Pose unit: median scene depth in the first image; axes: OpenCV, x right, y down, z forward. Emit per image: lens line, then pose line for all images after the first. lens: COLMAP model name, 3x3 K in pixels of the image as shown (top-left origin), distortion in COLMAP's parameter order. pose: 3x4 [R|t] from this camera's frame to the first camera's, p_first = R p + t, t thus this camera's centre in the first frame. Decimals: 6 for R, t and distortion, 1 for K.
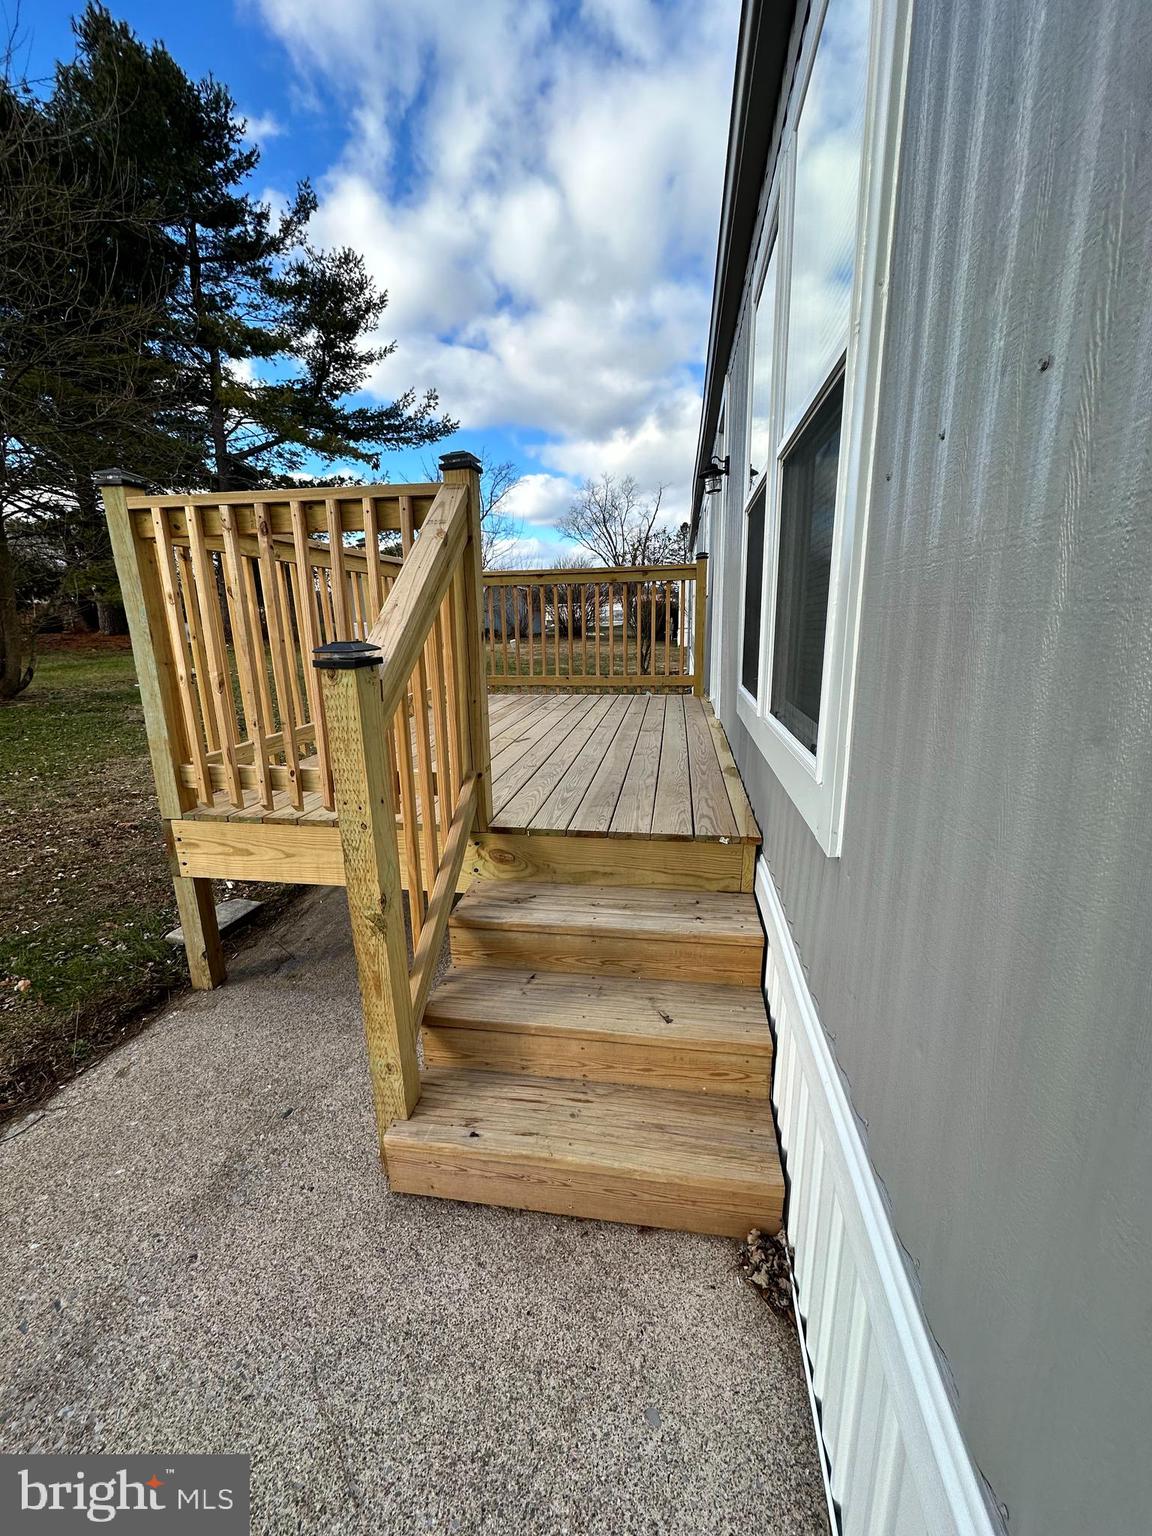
lens RADIAL K [[608.9, 0, 582.4], [0, 608.9, 760.4], [0, 0, 1]] dist [-0.004190, 0.000993]
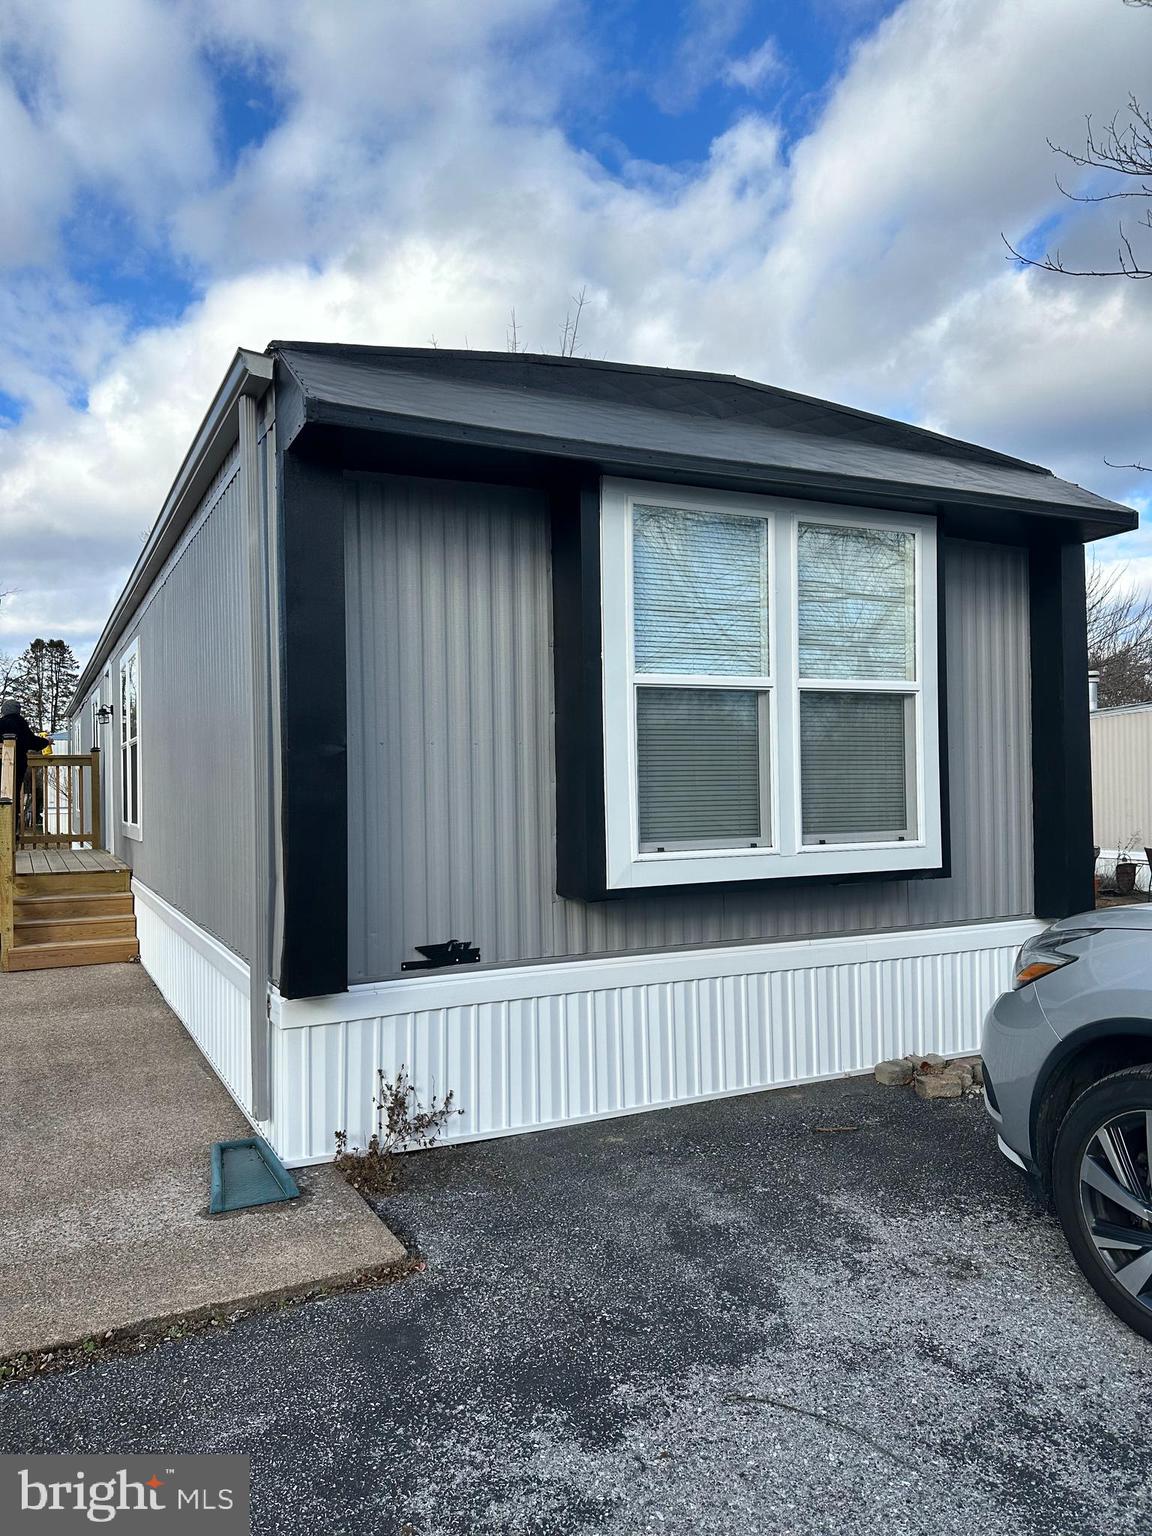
lens RADIAL K [[1082.4, 0, 574.6], [0, 1082.4, 763.6], [0, 0, 1]] dist [-0.044123, 0.003025]
pose [[0.811109, 0.011454, 0.584782, -0.859685], [0.146098, 0.964148, -0.221526, 0.972574], [-0.566354, 0.265118, 0.780356, -3.755608]]
